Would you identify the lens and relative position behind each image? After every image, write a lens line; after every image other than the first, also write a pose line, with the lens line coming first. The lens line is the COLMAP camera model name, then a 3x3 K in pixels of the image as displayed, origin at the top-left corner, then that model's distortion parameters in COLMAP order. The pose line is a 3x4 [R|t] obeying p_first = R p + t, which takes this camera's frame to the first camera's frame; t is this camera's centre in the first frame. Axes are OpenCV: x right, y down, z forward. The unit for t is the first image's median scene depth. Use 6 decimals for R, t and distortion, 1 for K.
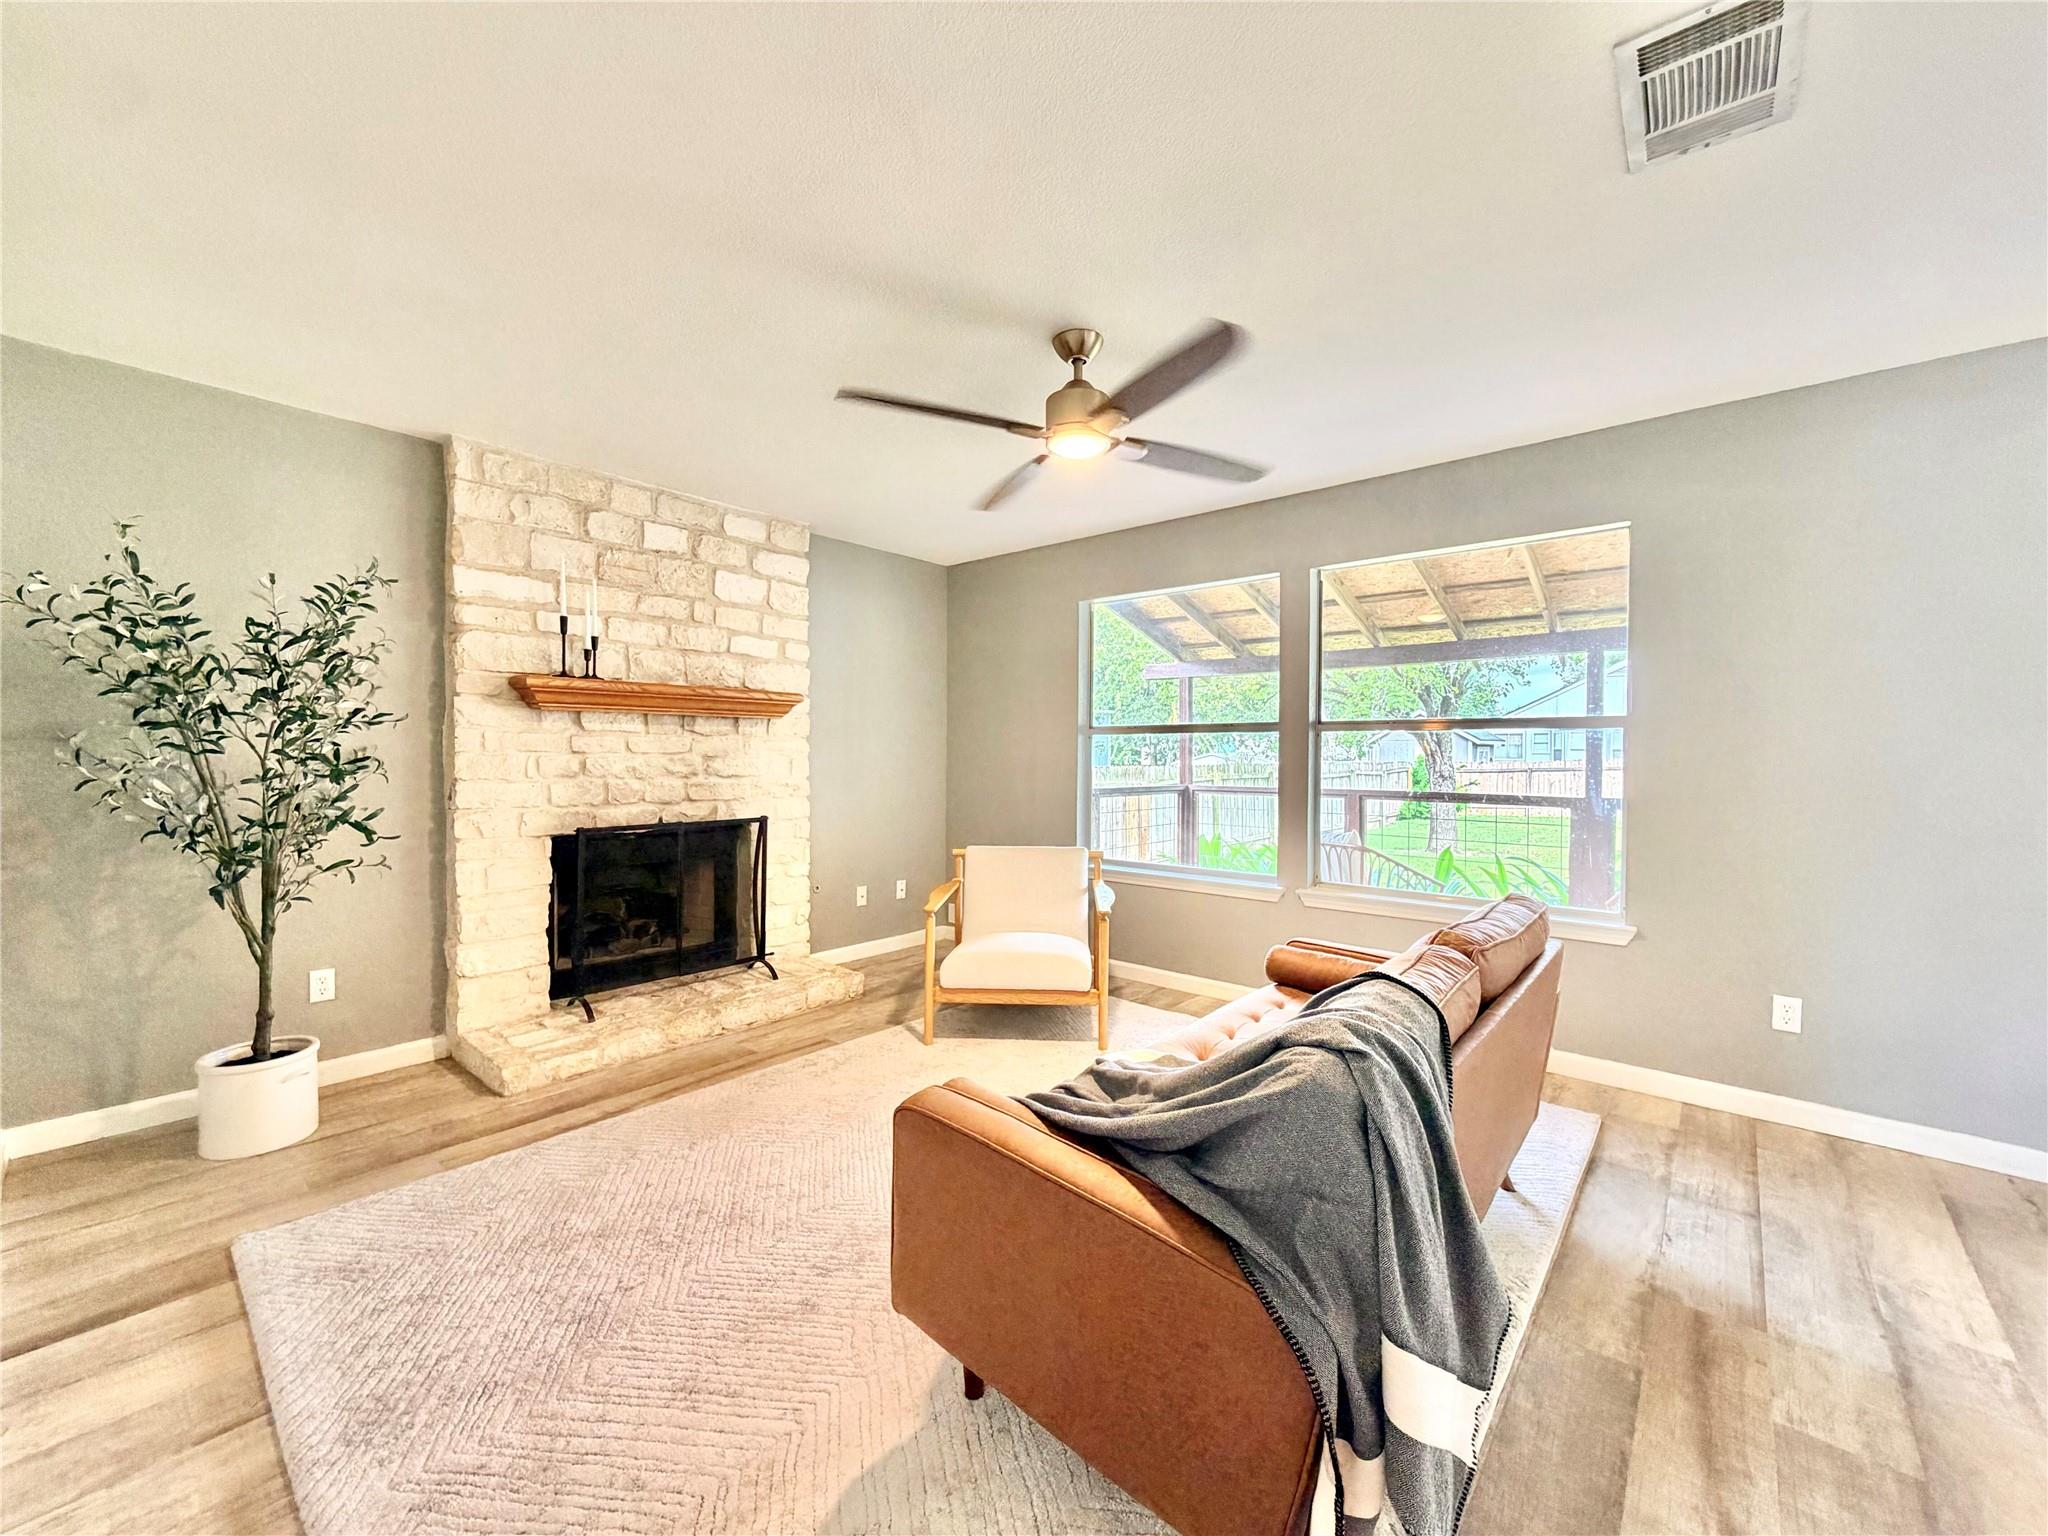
lens RADIAL K [[819.0, 0, 1022.9], [0, 819.0, 764.3], [0, 0, 1]] dist [-0.001087, 0.000285]
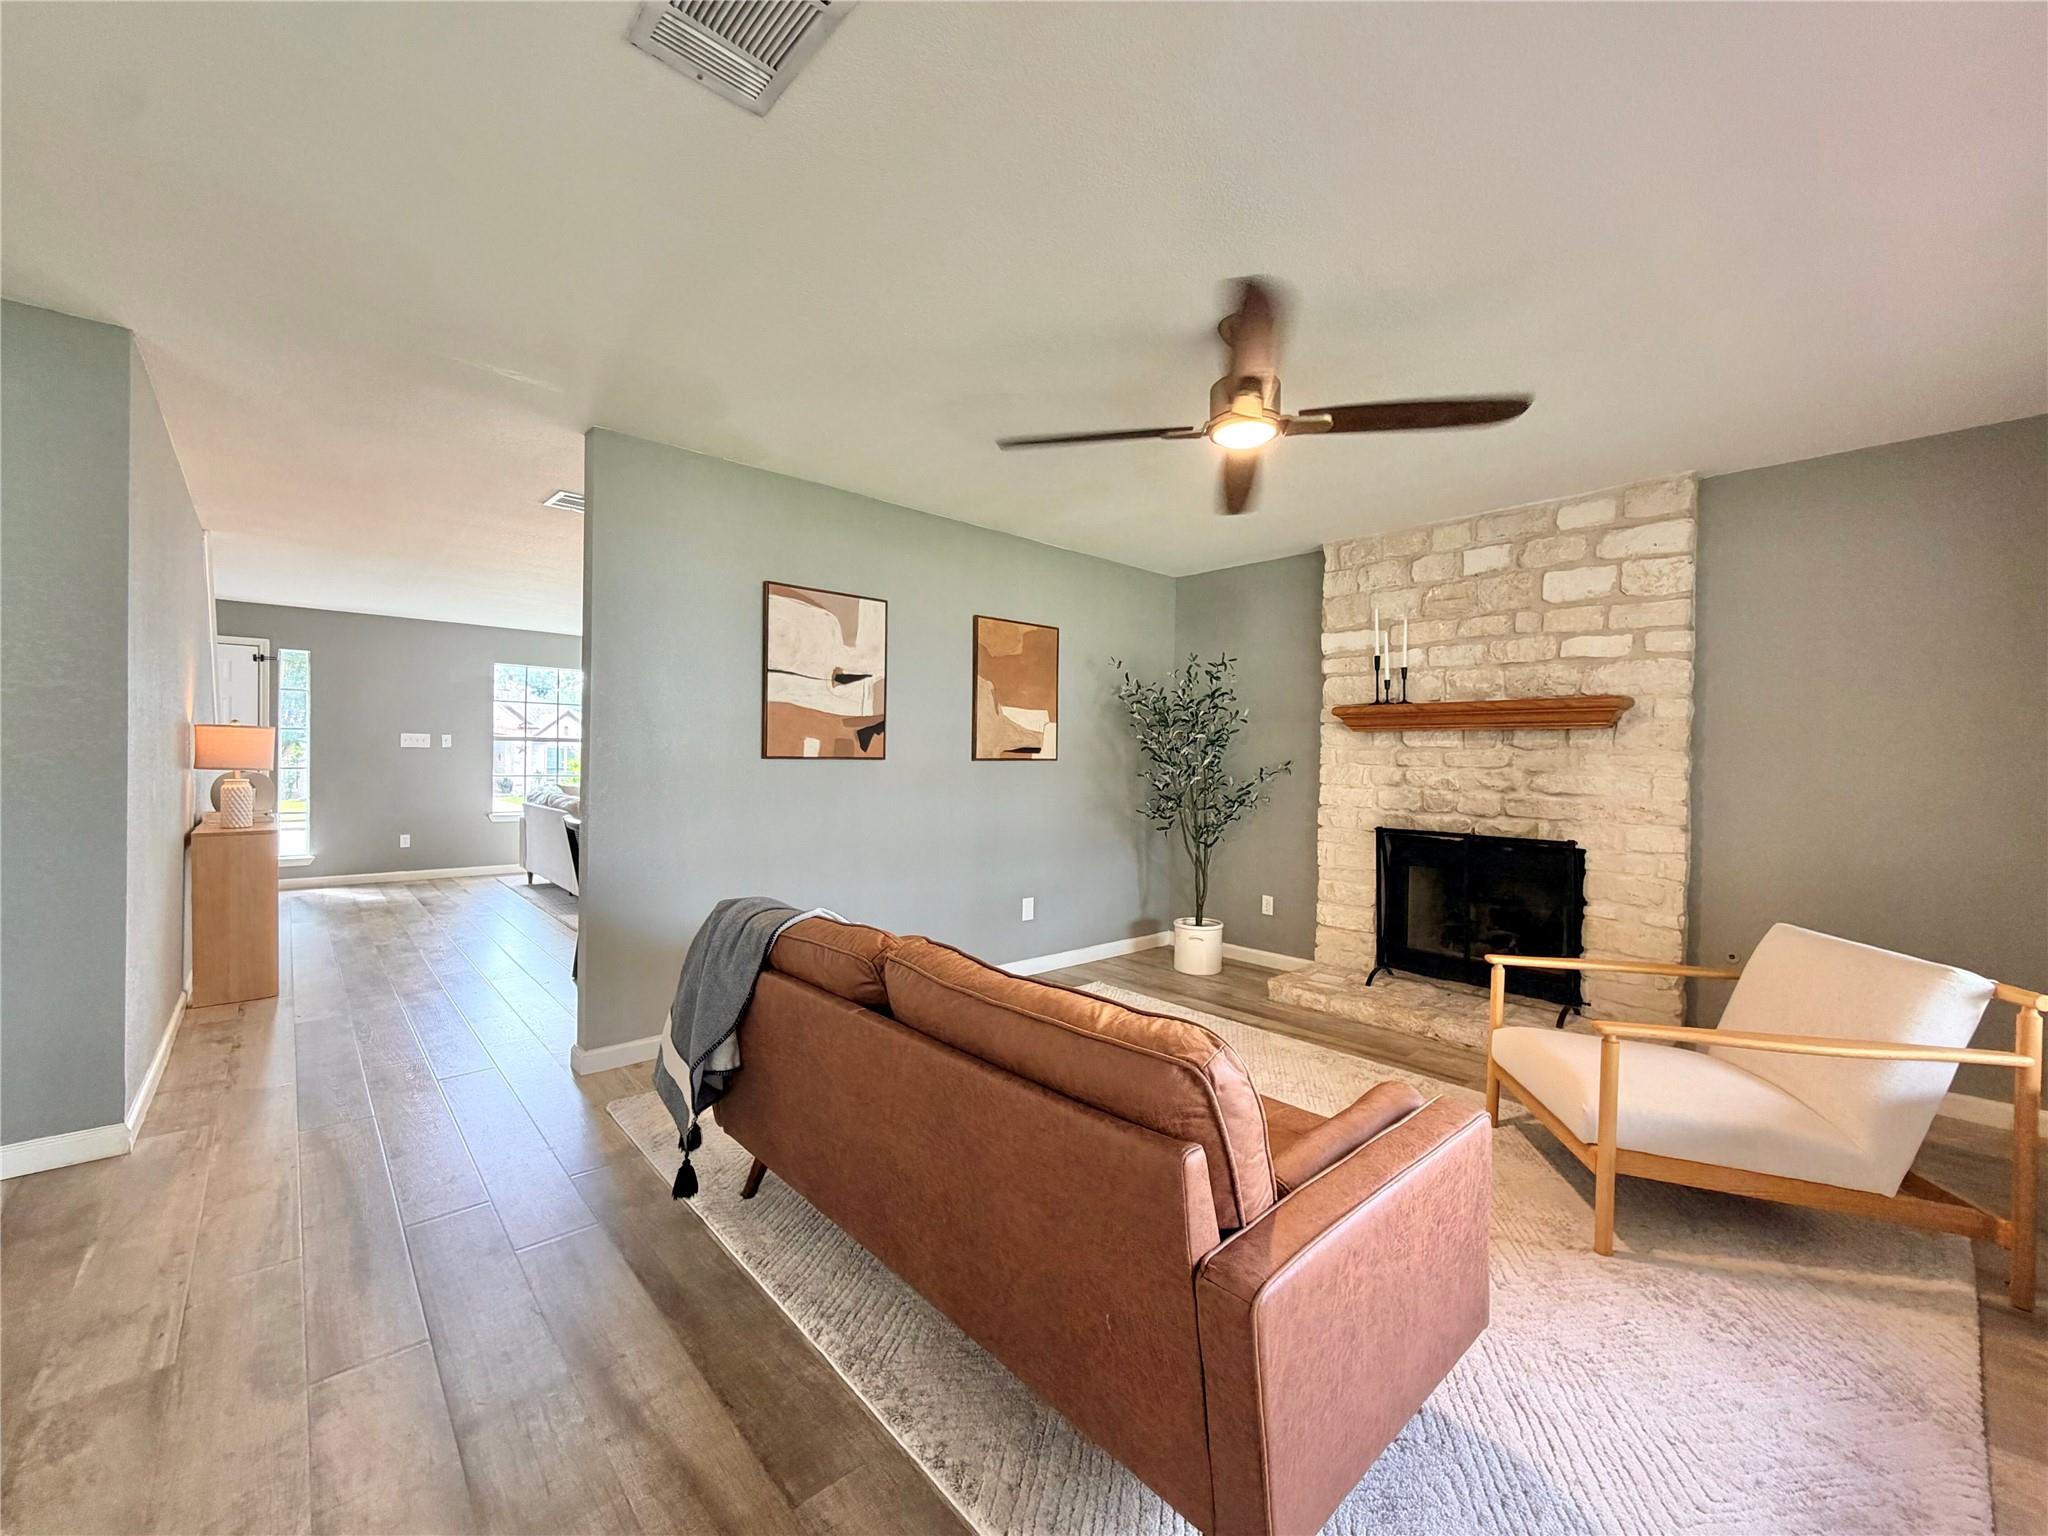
lens RADIAL K [[819.0, 0, 1028.6], [0, 819.0, 759.3], [0, 0, 1]] dist [-0.001087, 0.000285]
pose [[-0.119071, -0.007439, -0.992858, 0.675999], [-0.030918, 0.999515, -0.003781, -0.002127], [0.992404, 0.030247, -0.119243, 0.573970]]
